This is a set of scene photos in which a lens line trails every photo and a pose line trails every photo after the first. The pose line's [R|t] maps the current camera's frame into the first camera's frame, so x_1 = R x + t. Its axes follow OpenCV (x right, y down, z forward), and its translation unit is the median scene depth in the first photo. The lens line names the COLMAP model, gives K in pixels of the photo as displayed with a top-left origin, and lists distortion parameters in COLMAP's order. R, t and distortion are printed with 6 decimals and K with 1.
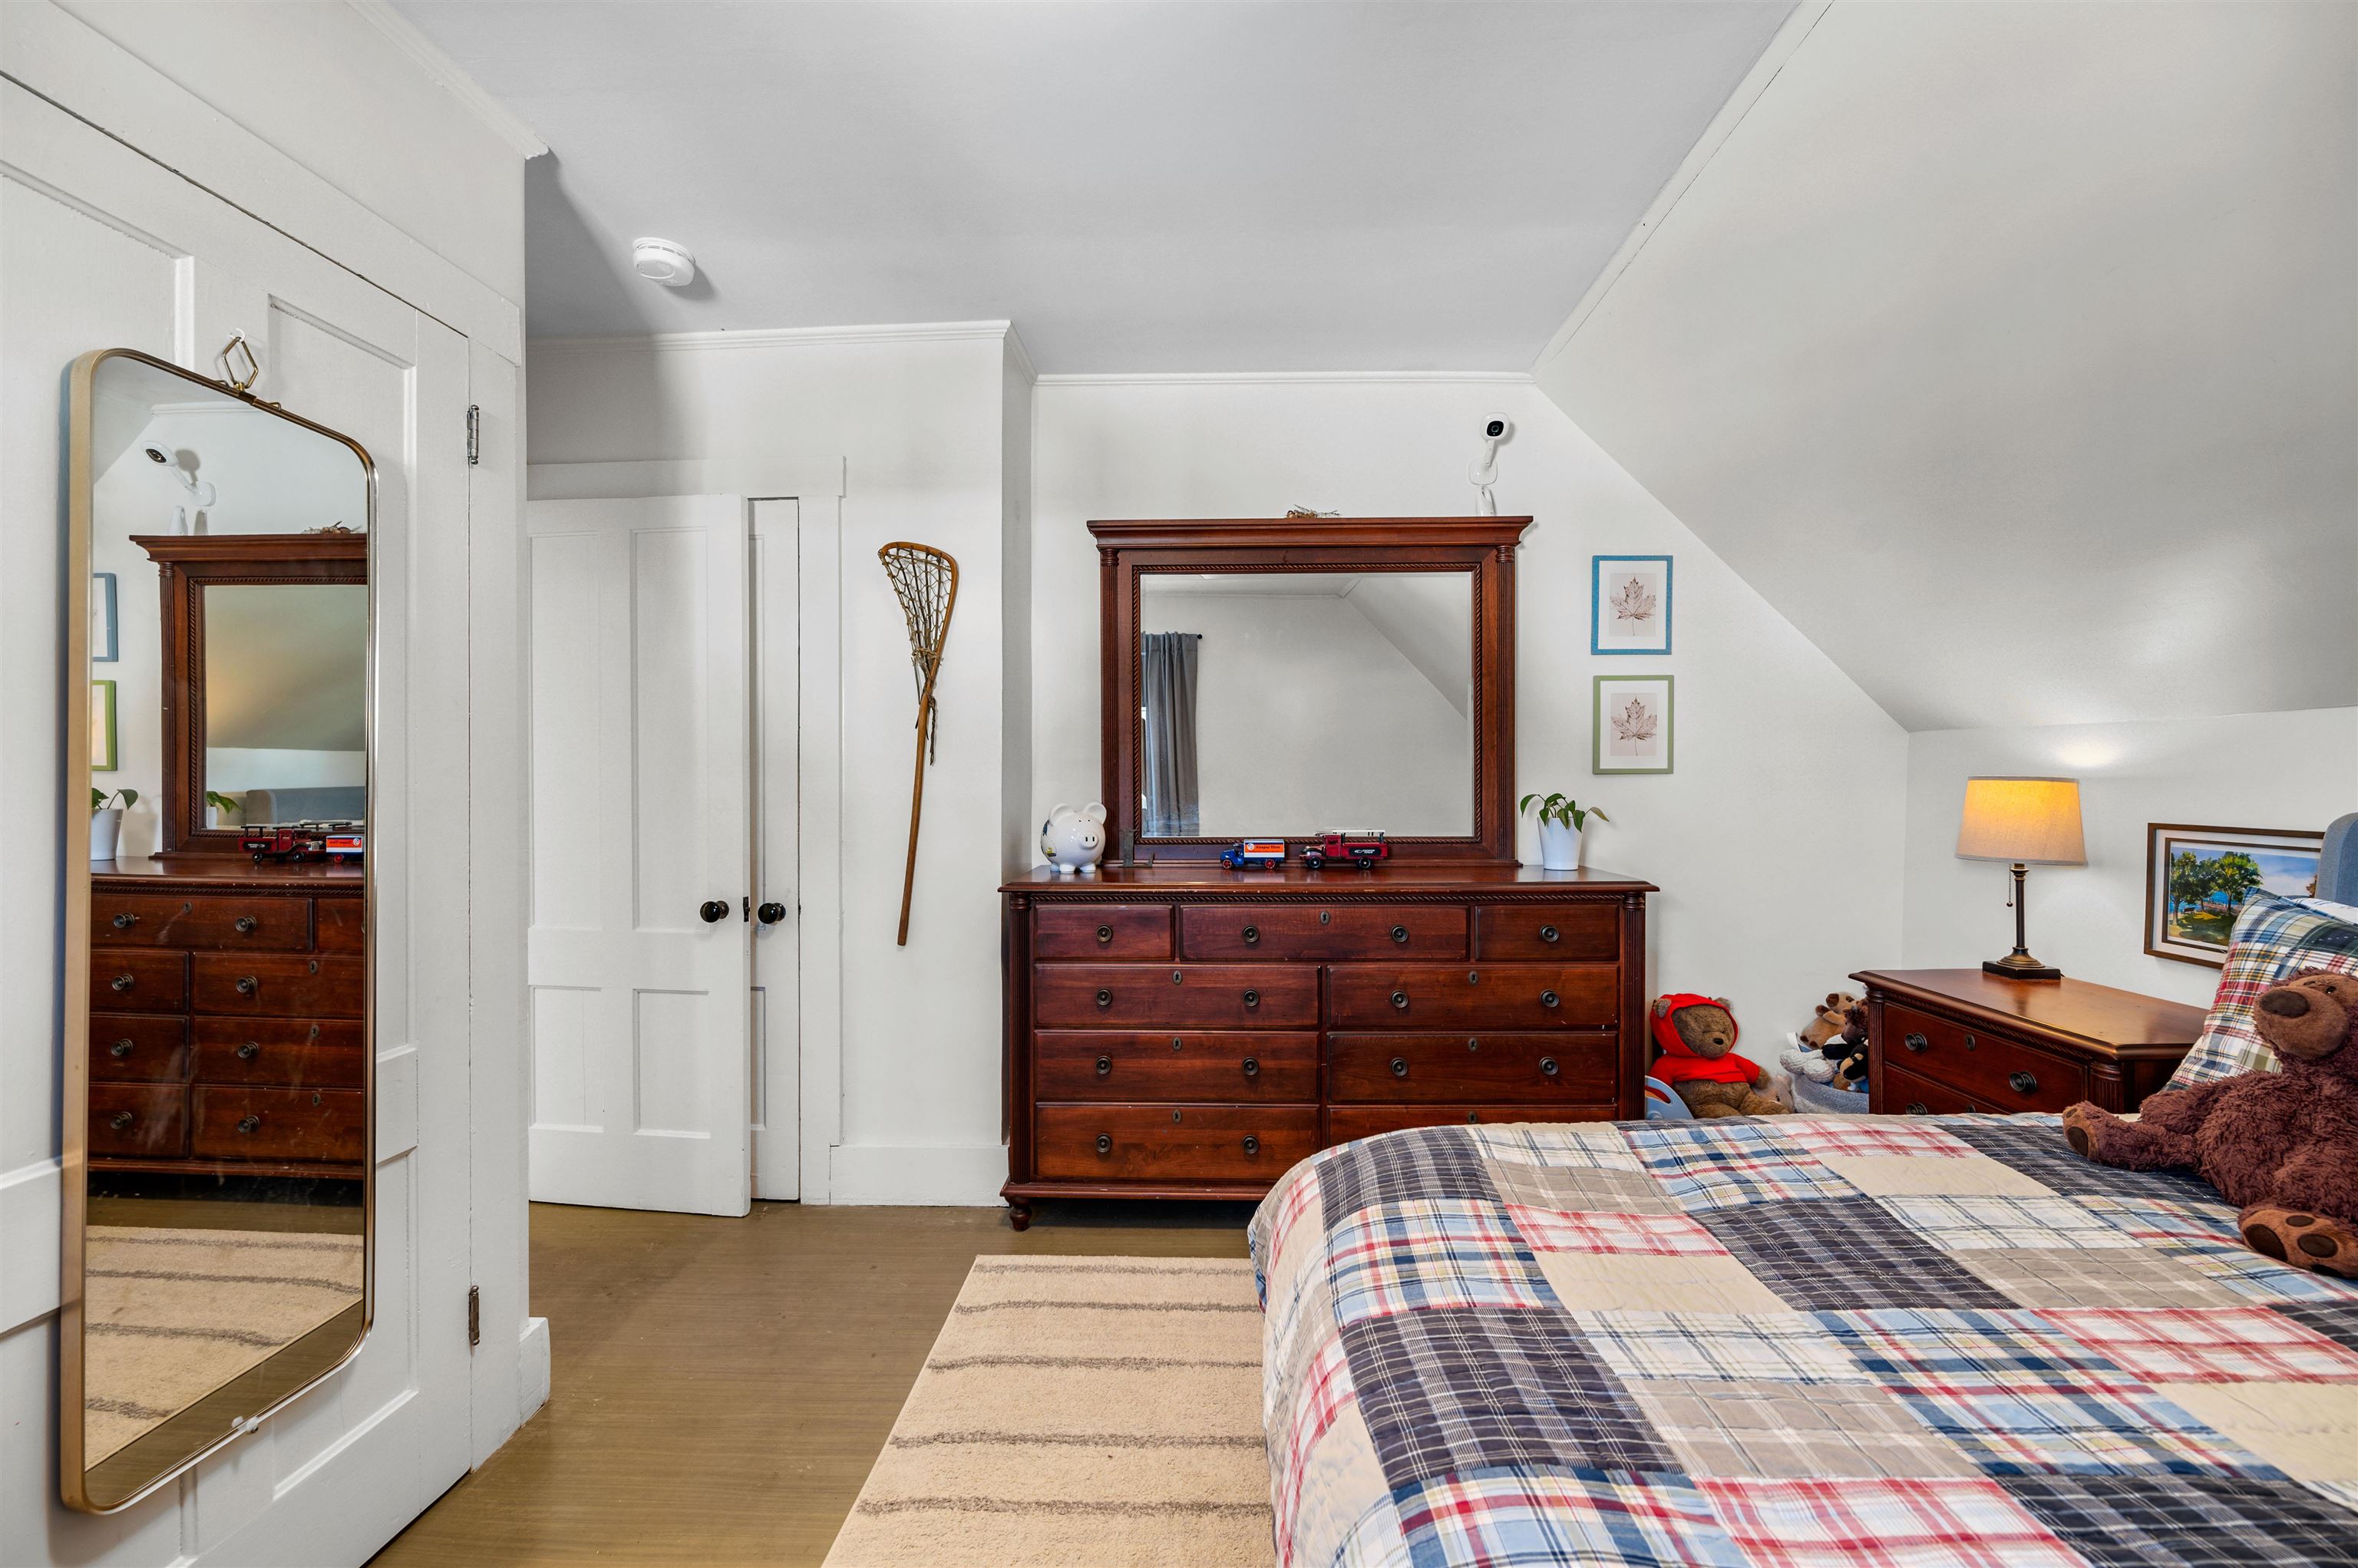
lens RADIAL K [[944.8, 0, 1188.3], [0, 944.8, 780.3], [0, 0, 1]] dist [-0.000669, 0.000149]
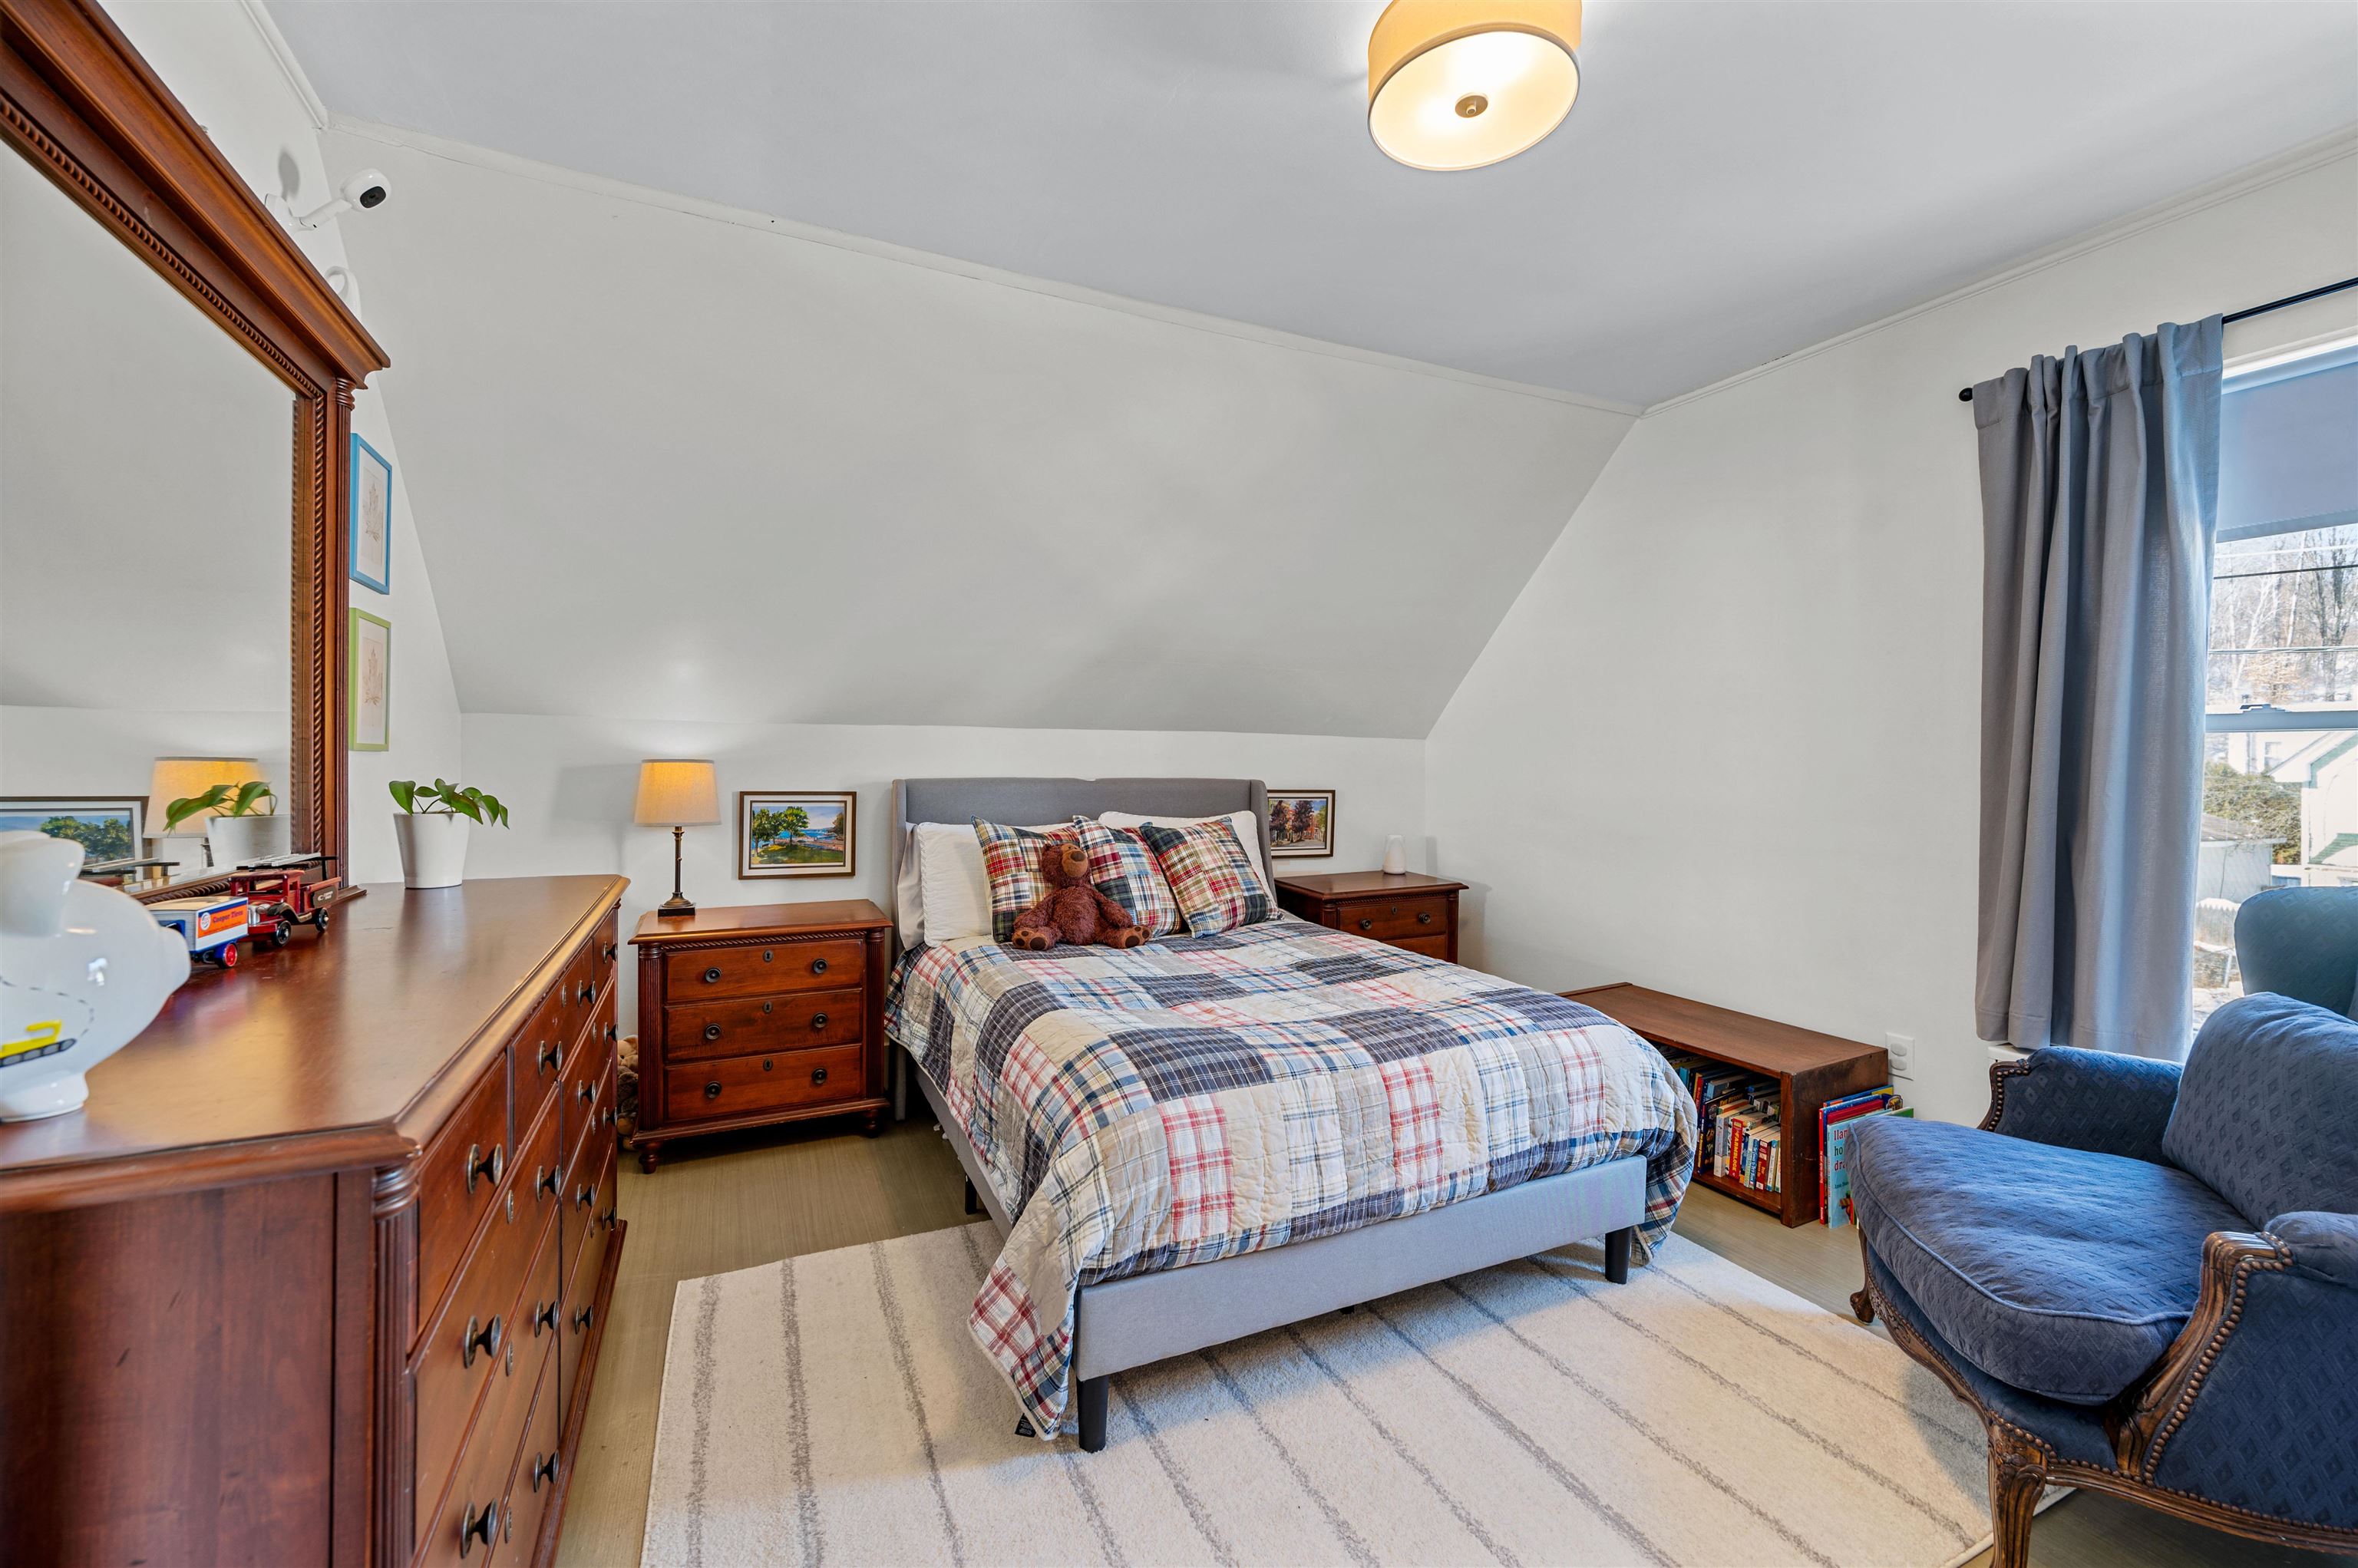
lens RADIAL K [[944.8, 0, 1188.3], [0, 944.8, 780.3], [0, 0, 1]] dist [-0.000669, 0.000149]
pose [[-0.452713, -0.014204, 0.891543, -0.638410], [-0.002049, 0.999887, 0.014890, 0.004362], [-0.891654, 0.004914, -0.452690, 1.062677]]
